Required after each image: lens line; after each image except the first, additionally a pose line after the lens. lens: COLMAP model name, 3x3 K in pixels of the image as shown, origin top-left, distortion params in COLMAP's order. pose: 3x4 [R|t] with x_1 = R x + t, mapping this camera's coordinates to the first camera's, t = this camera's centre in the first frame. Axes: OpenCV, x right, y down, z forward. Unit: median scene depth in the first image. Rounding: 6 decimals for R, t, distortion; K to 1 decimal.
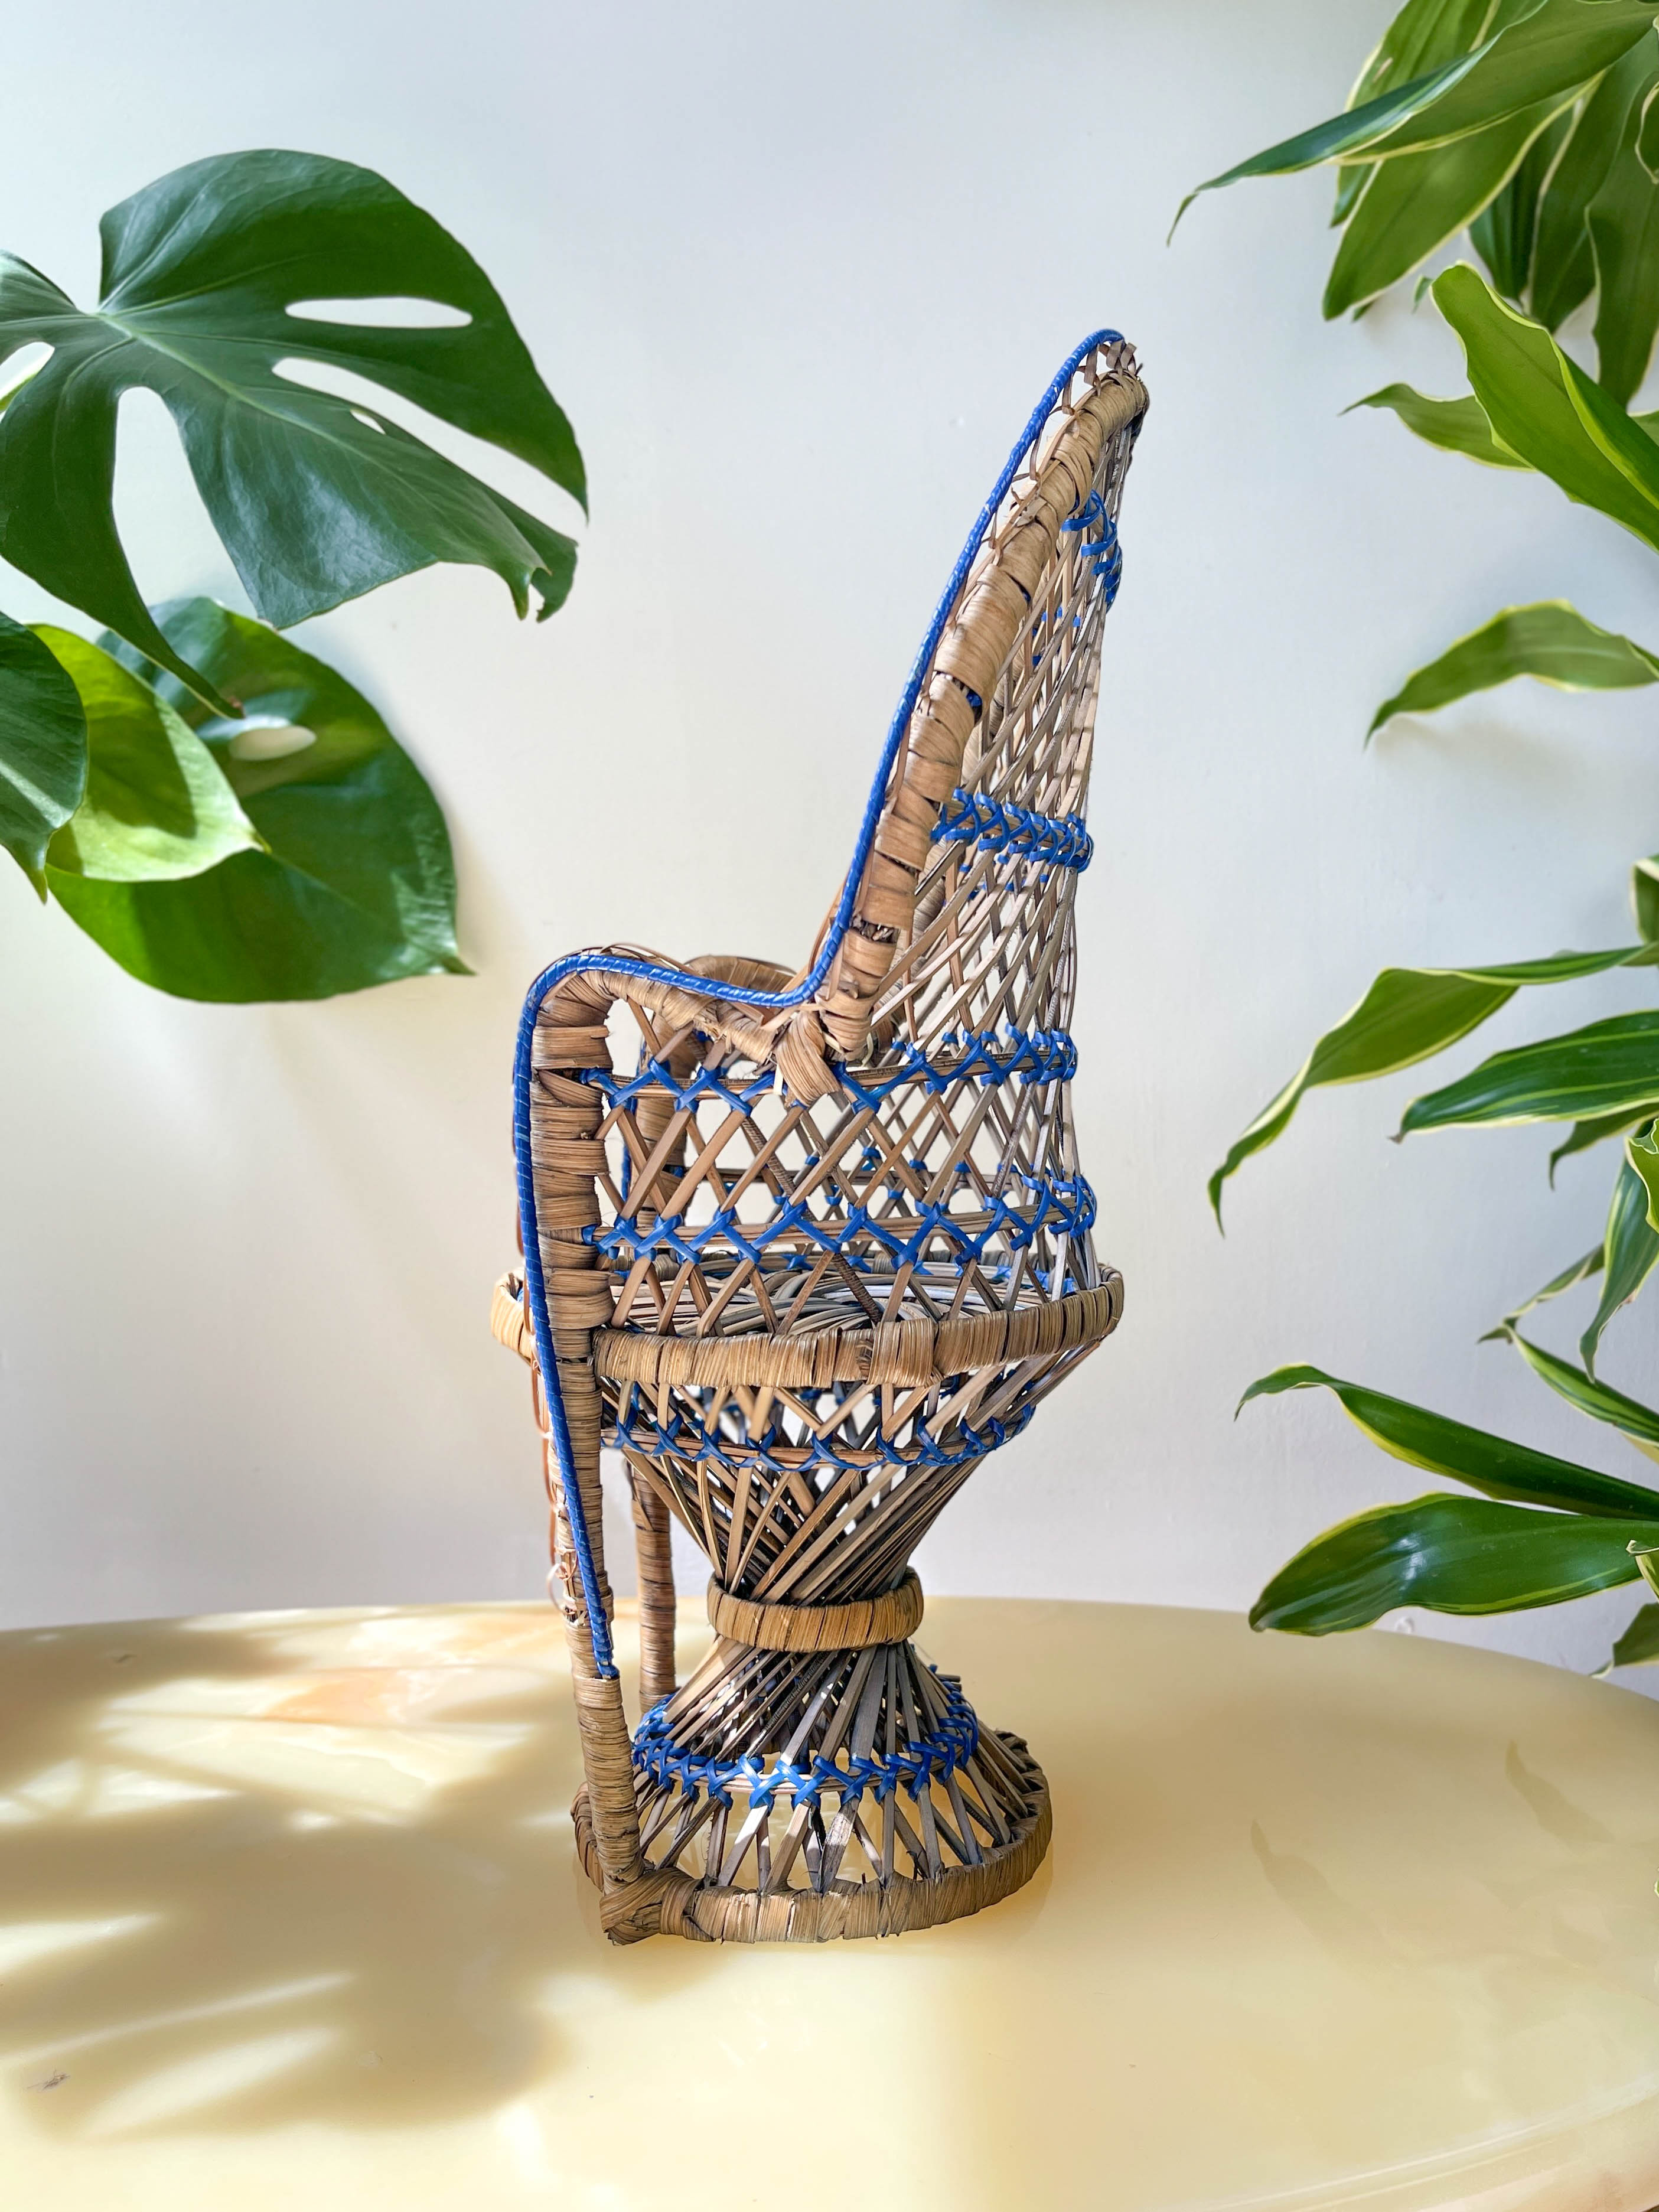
lens RADIAL K [[1783.1, 0, 891.8], [0, 1783.1, 1151.0], [0, 0, 1]] dist [0.022974, -0.054411]
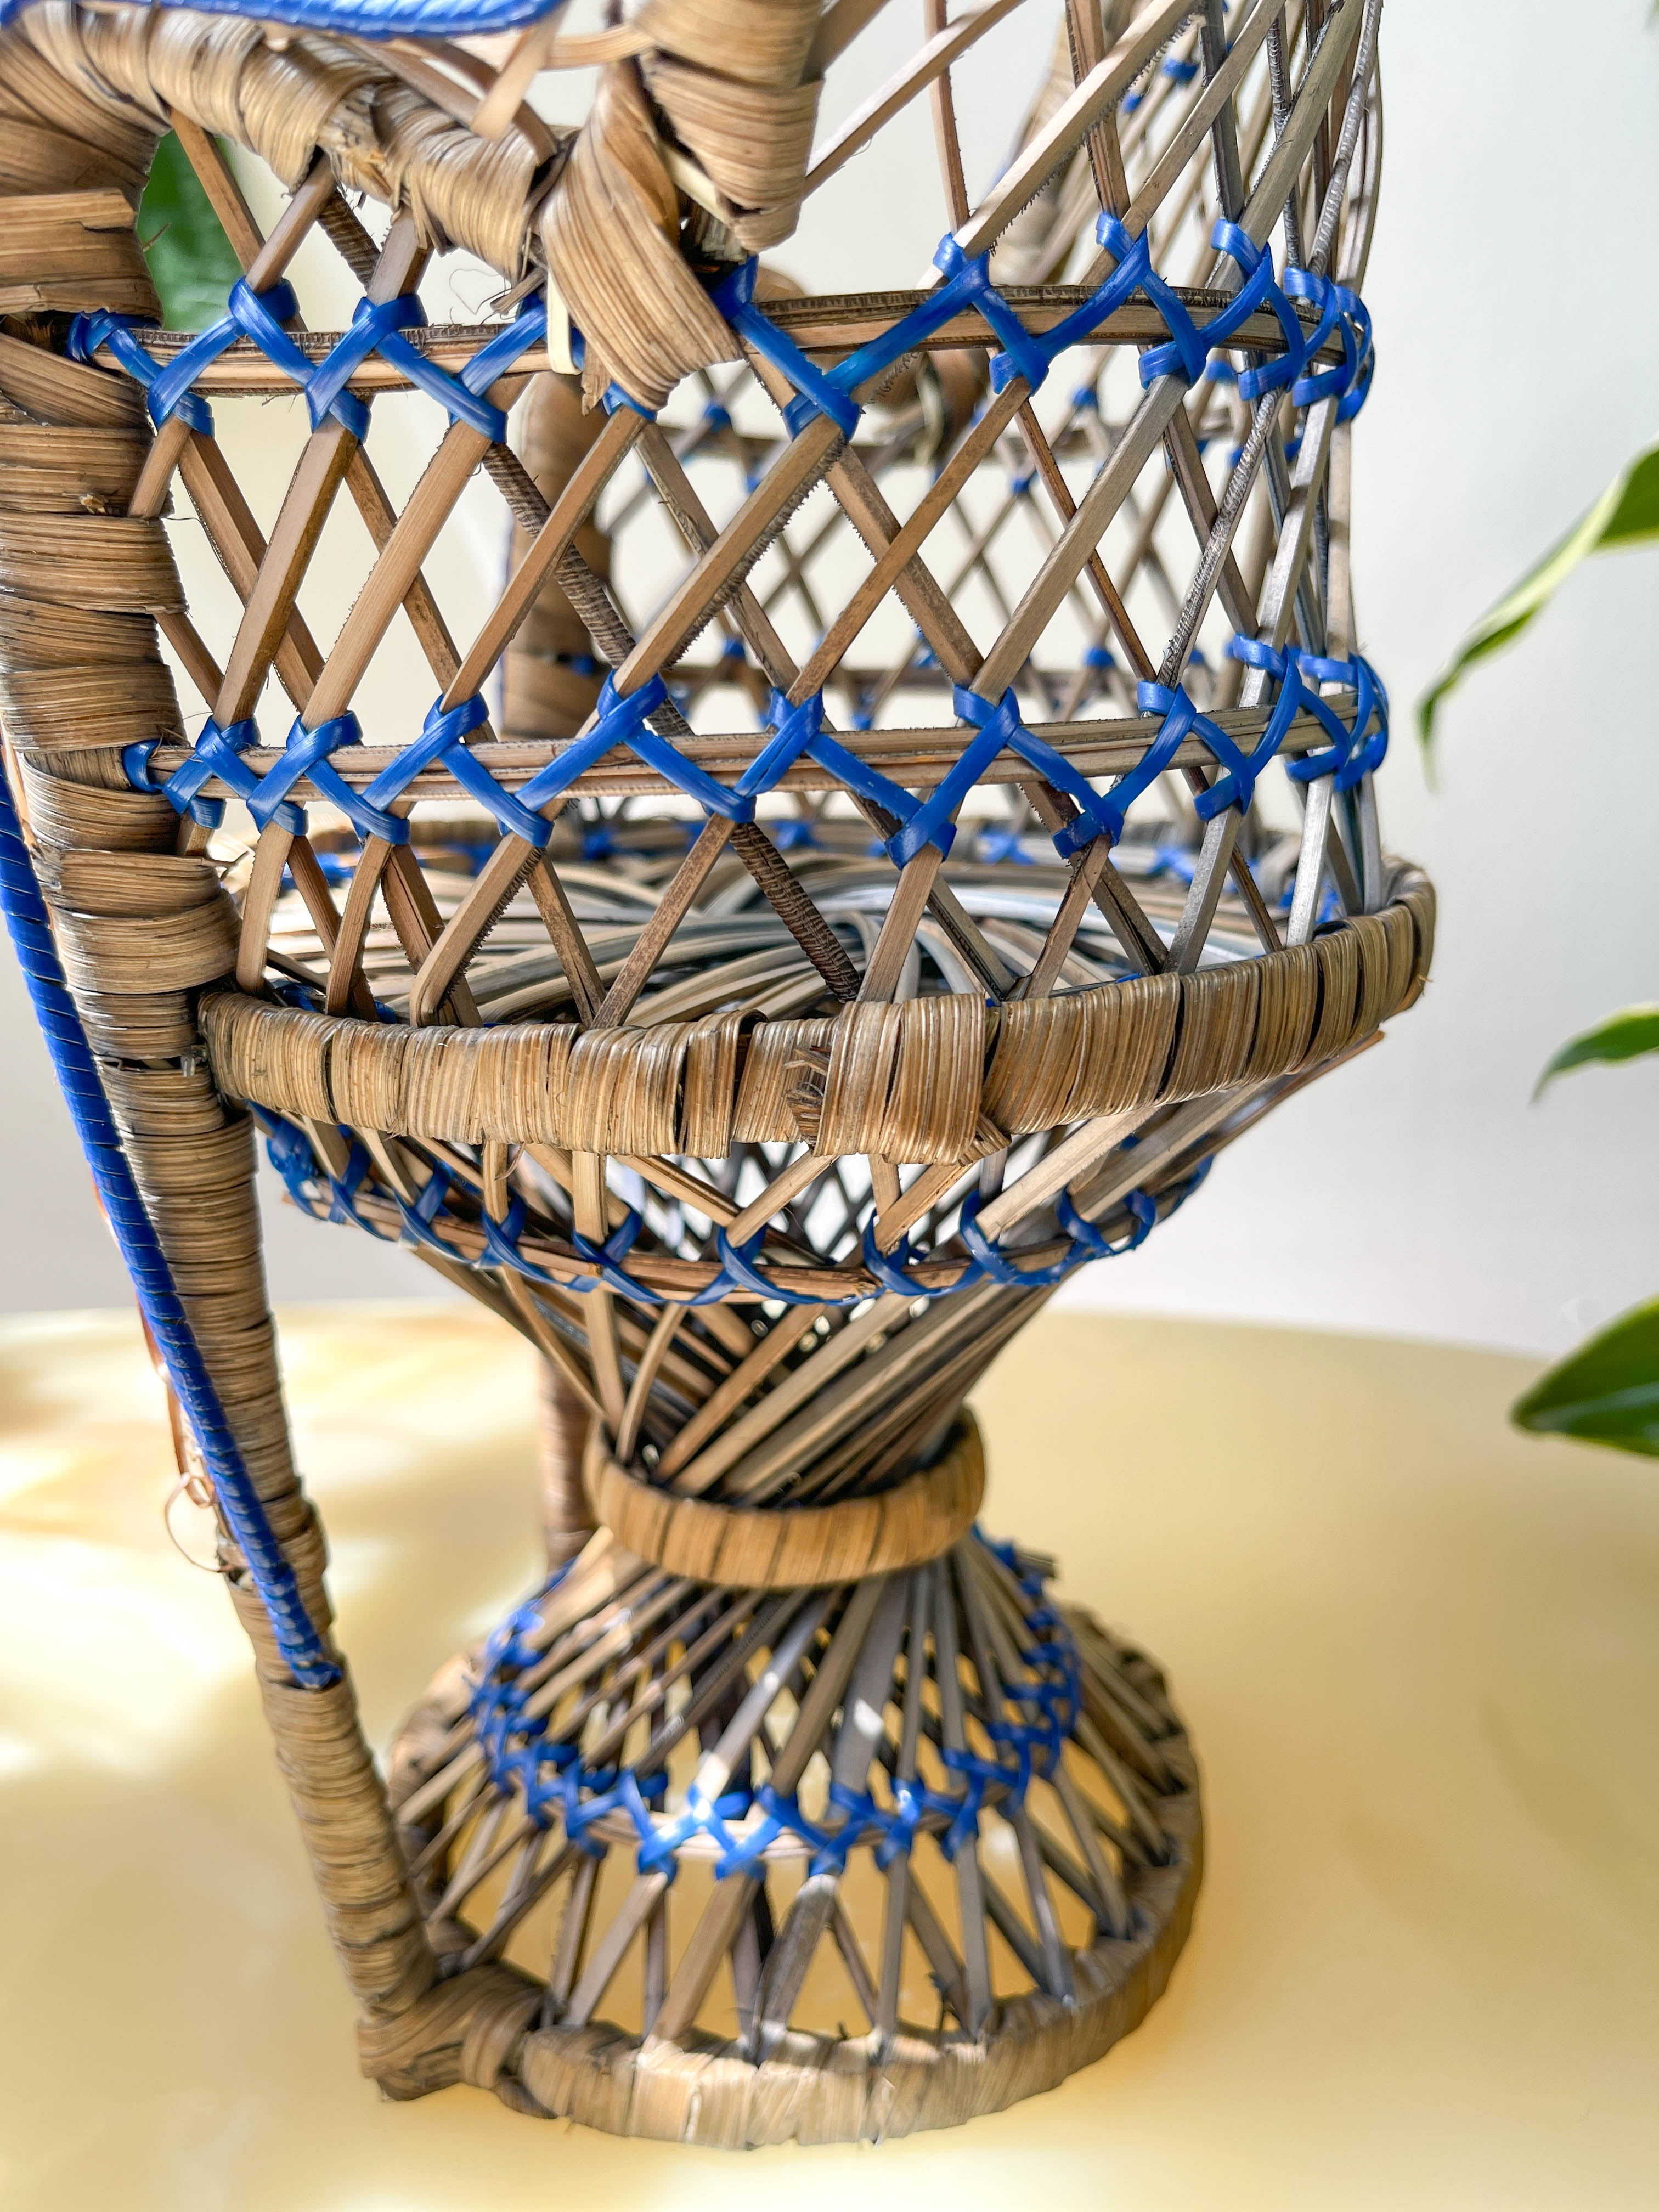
lens RADIAL K [[1681.5, 0, 836.0], [0, 1681.5, 1112.5], [0, 0, 1]] dist [0.019247, -0.041576]
pose [[0.992464, 0.034514, -0.117573, 0.032462], [-0.006568, 0.973117, 0.230217, 0.032391], [0.122358, -0.227710, 0.966011, 0.596596]]
